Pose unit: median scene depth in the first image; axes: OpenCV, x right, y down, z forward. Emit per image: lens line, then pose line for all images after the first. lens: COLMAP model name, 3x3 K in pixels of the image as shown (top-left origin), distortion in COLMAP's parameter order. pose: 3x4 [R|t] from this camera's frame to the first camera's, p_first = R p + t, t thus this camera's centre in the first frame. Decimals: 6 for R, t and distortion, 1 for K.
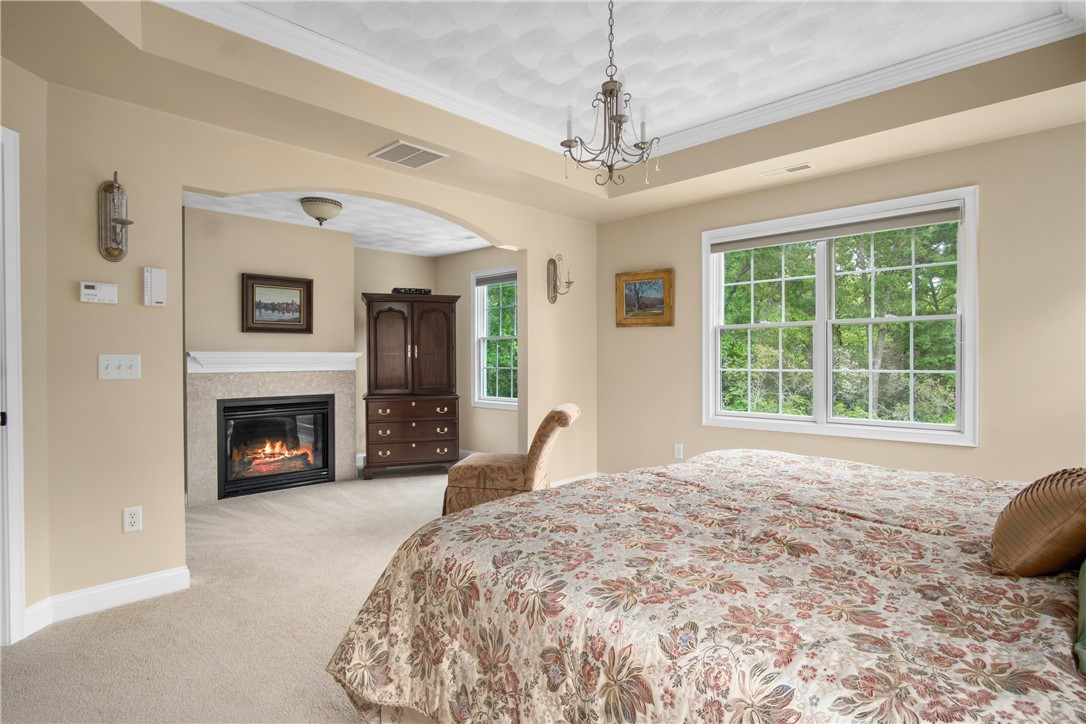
lens RADIAL K [[580.1, 0, 542.9], [0, 580.1, 366.4], [0, 0, 1]] dist [-0.015475, 0.005791]
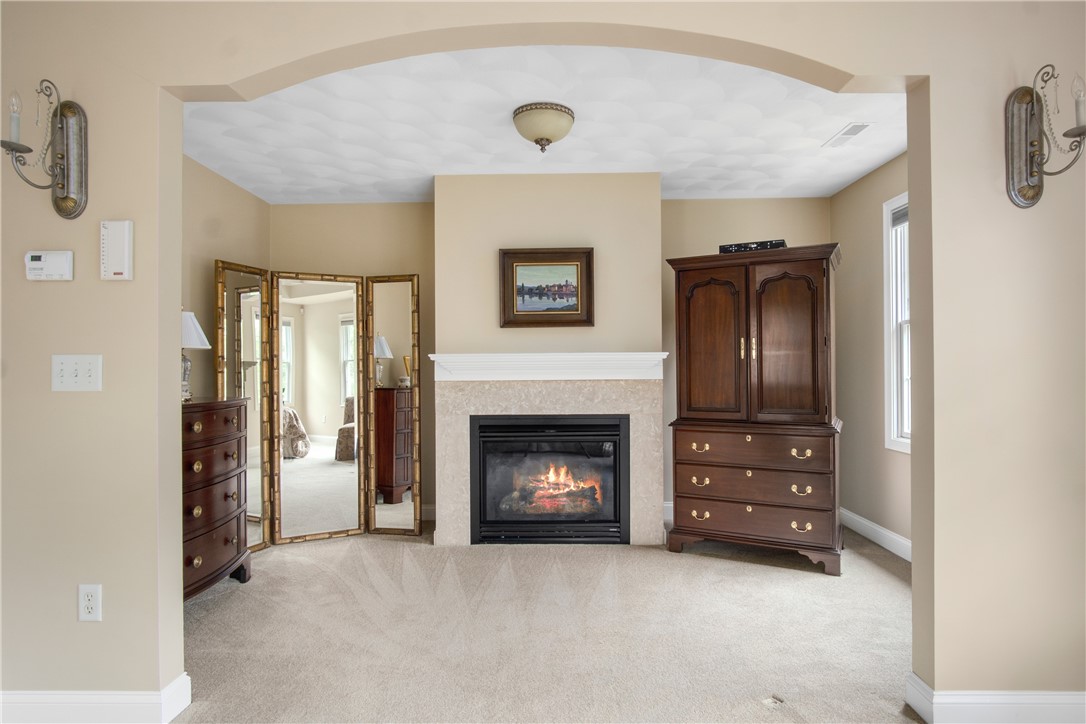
lens RADIAL K [[580.1, 0, 544.8], [0, 580.1, 365.9], [0, 0, 1]] dist [-0.015475, 0.005791]
pose [[0.682467, -0.004036, -0.730906, 0.069881], [-0.004566, 0.999942, -0.009784, -0.001932], [0.730903, 0.010015, 0.682408, 0.493326]]
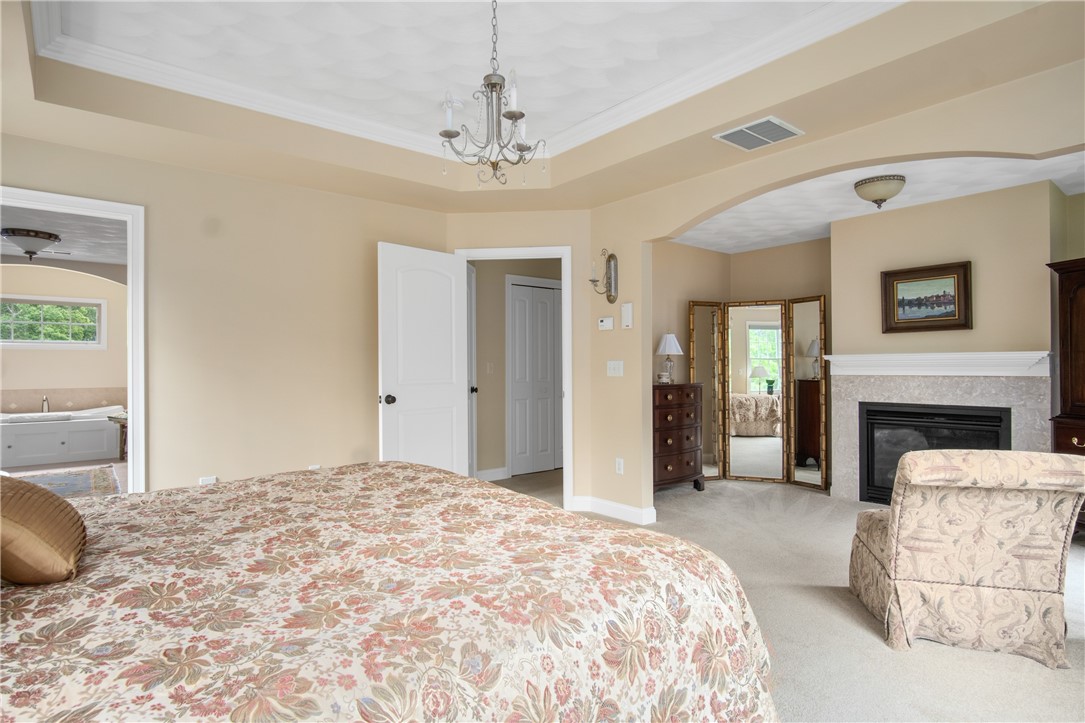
lens RADIAL K [[579.6, 0, 542.2], [0, 579.6, 365.0], [0, 0, 1]] dist [-0.015475, 0.005791]
pose [[-0.117810, 0.003451, -0.993030, 0.464033], [-0.004918, 0.999980, 0.004059, -0.007771], [0.993024, 0.005362, -0.117791, 0.519007]]
